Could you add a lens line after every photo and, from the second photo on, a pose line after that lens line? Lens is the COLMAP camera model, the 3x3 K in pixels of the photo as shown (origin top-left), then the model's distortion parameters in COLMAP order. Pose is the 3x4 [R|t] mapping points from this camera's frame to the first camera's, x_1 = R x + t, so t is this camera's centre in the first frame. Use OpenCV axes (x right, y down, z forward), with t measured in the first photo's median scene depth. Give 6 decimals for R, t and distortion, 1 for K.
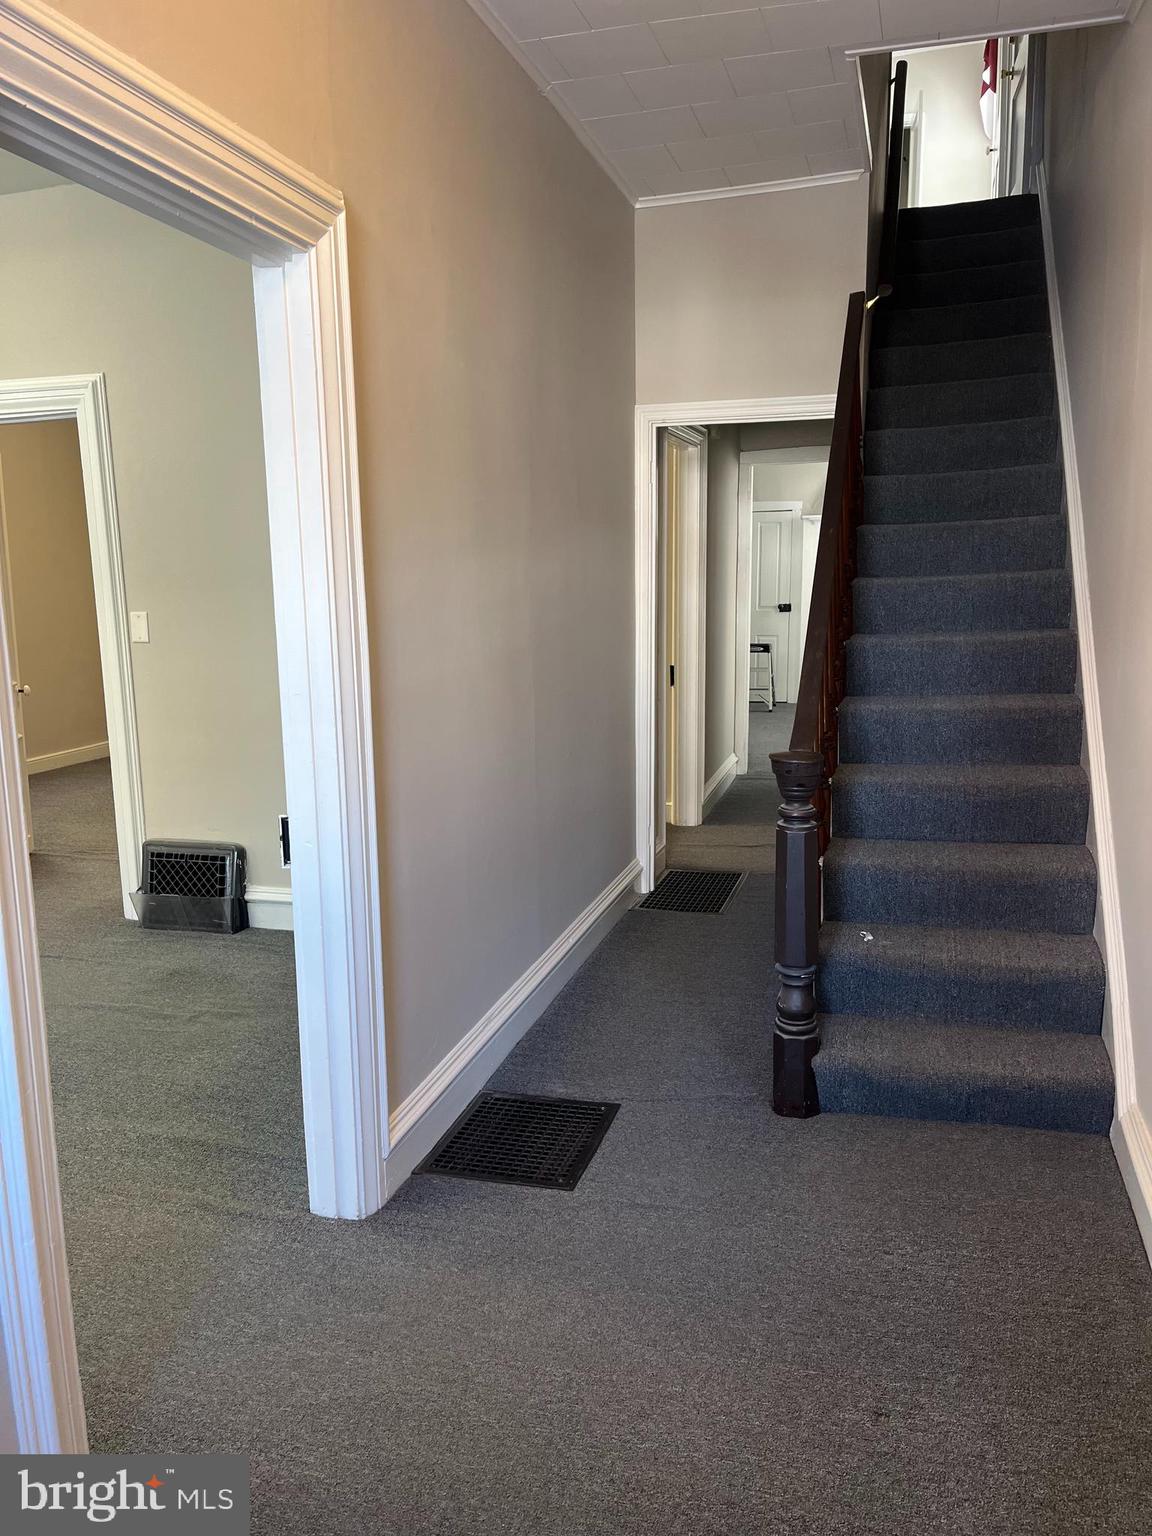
lens RADIAL K [[1148.4, 0, 554.1], [0, 1148.4, 760.7], [0, 0, 1]] dist [0.048284, -0.052922]
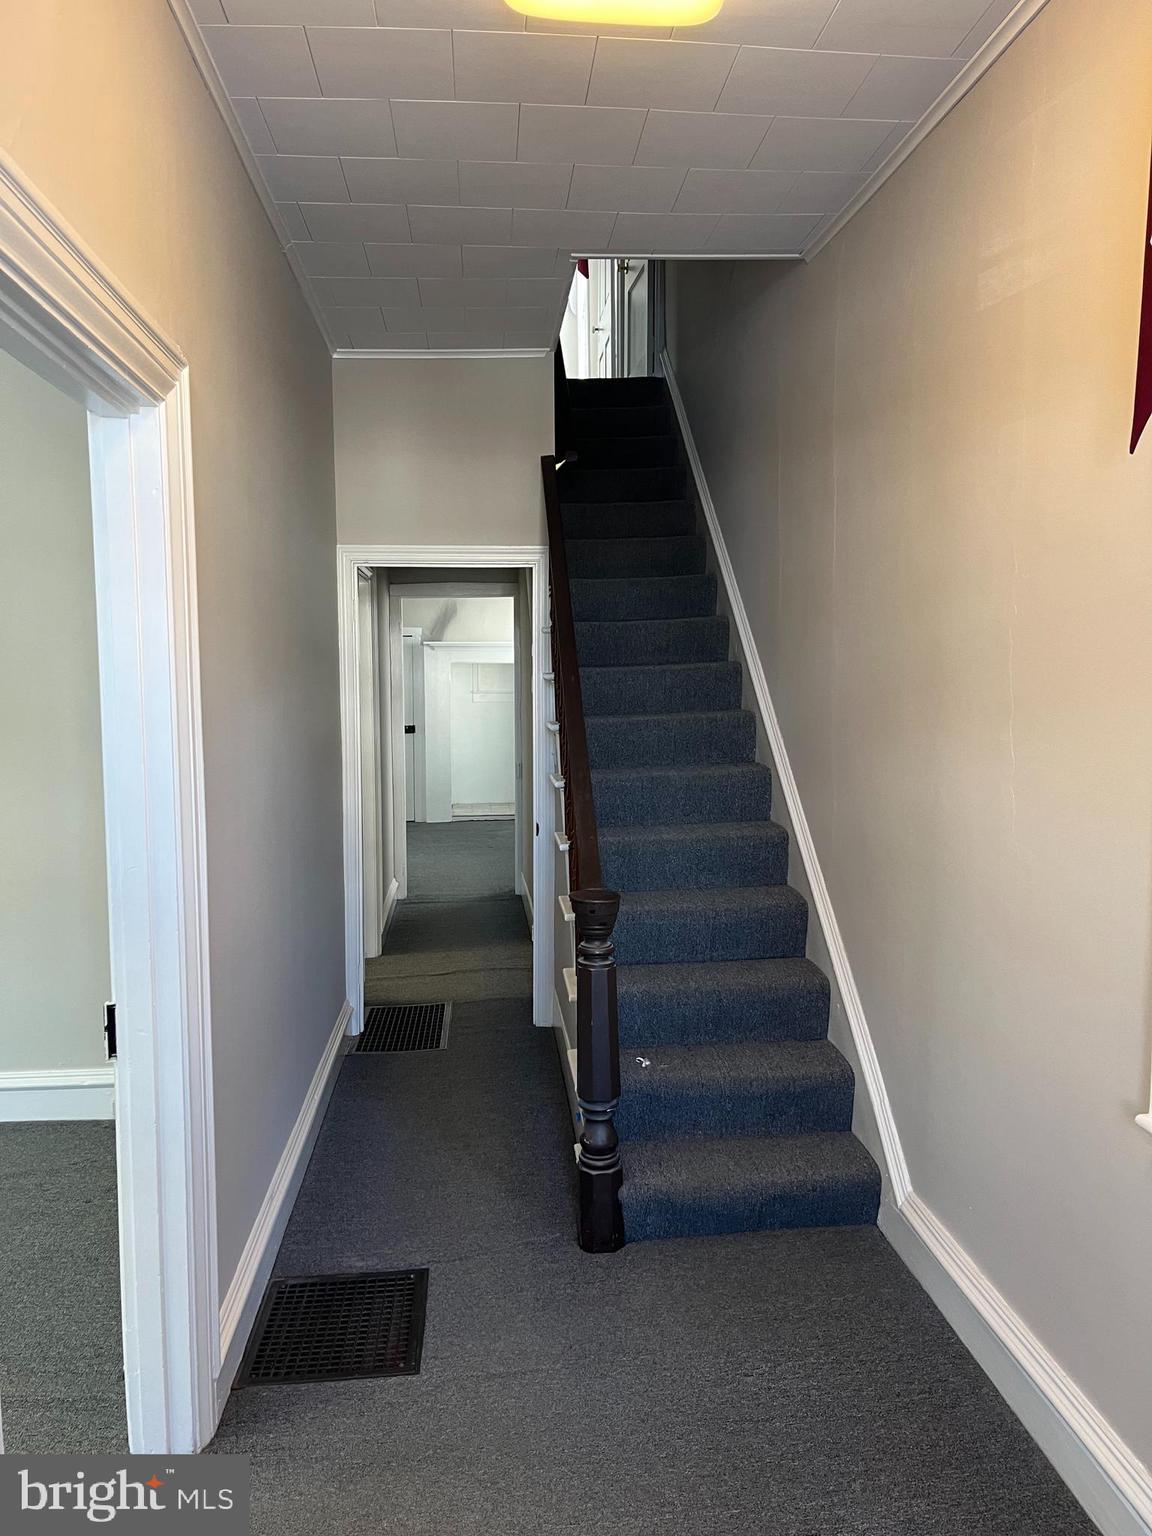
lens RADIAL K [[1148.4, 0, 571.7], [0, 1148.4, 770.1], [0, 0, 1]] dist [0.048284, -0.052922]
pose [[0.938969, -0.020009, 0.343420, -0.154773], [0.052331, 0.994996, -0.085109, -0.028221], [-0.339999, 0.097886, 0.935318, 0.014455]]
